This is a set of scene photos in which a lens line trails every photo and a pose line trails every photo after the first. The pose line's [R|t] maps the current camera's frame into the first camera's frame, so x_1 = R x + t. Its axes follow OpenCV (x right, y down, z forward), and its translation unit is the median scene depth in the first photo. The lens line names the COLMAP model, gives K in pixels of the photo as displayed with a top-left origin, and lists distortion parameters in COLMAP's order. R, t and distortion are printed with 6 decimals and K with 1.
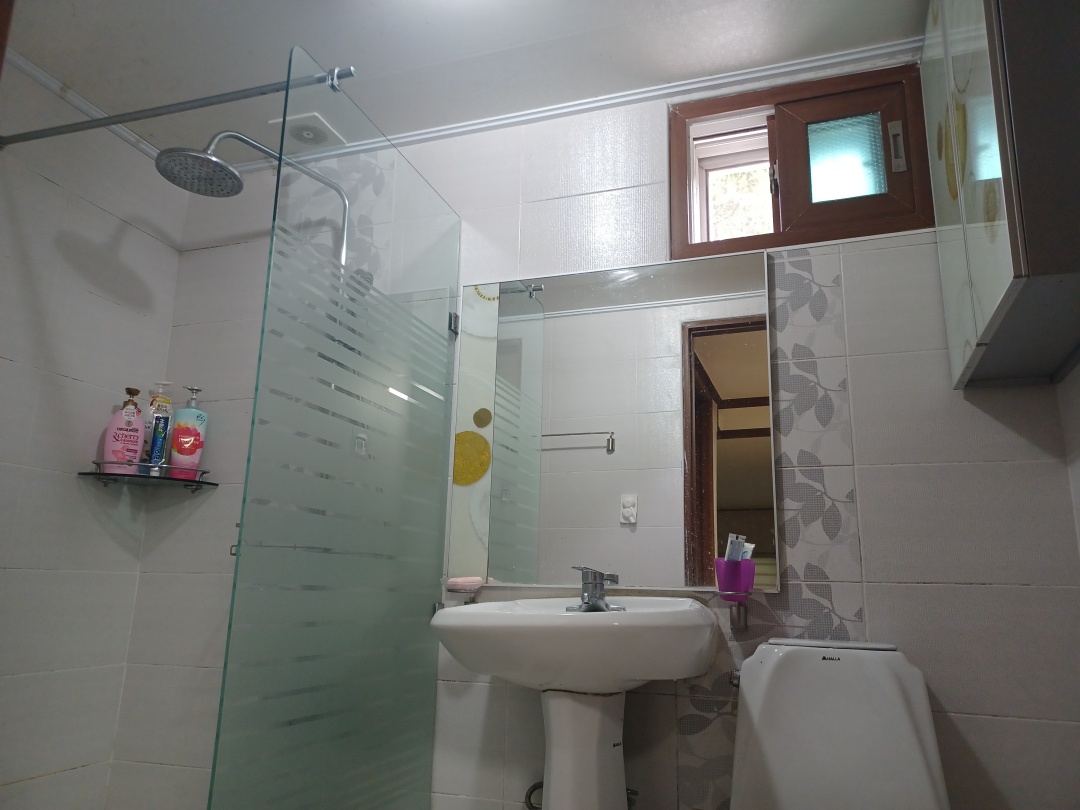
lens RADIAL K [[790.7, 0, 540.3], [0, 790.7, 405.3], [0, 0, 1]] dist [0.005432, -0.000070]
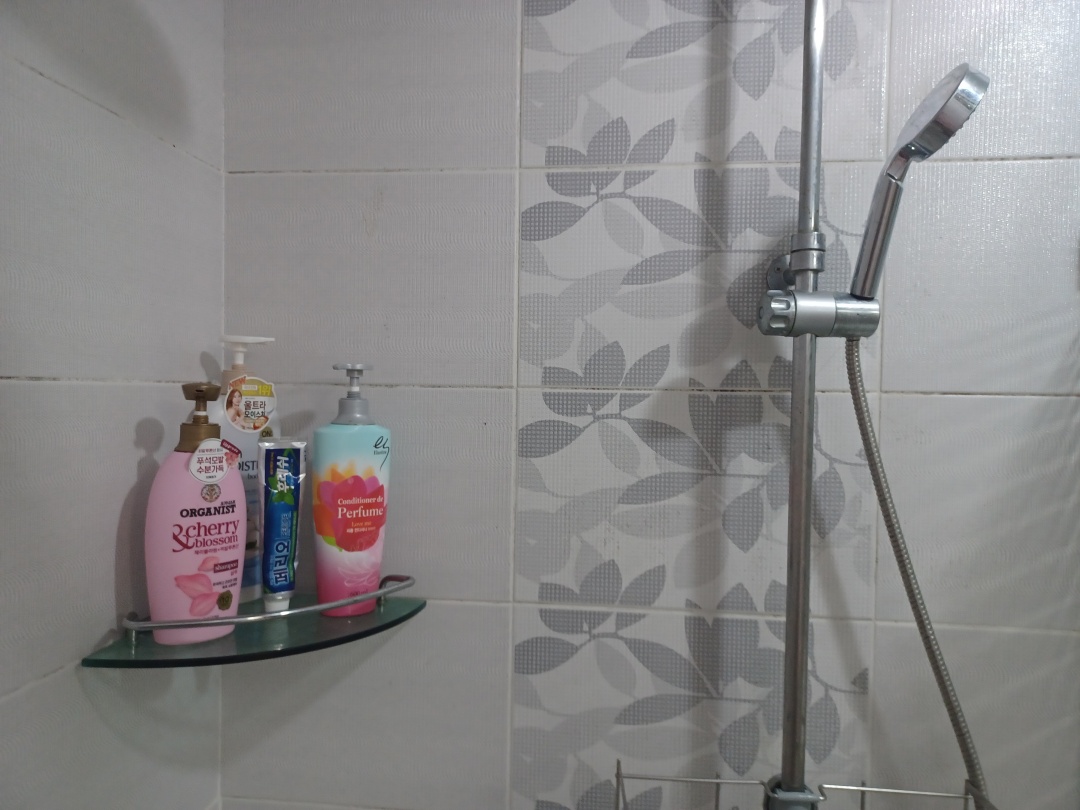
lens RADIAL K [[790.7, 0, 540.6], [0, 790.7, 405.8], [0, 0, 1]] dist [0.005432, -0.000070]
pose [[0.977976, -0.012421, 0.208348, -0.440722], [-0.040279, 0.968231, 0.246793, -0.101035], [-0.204794, -0.249750, 0.946406, 0.641568]]
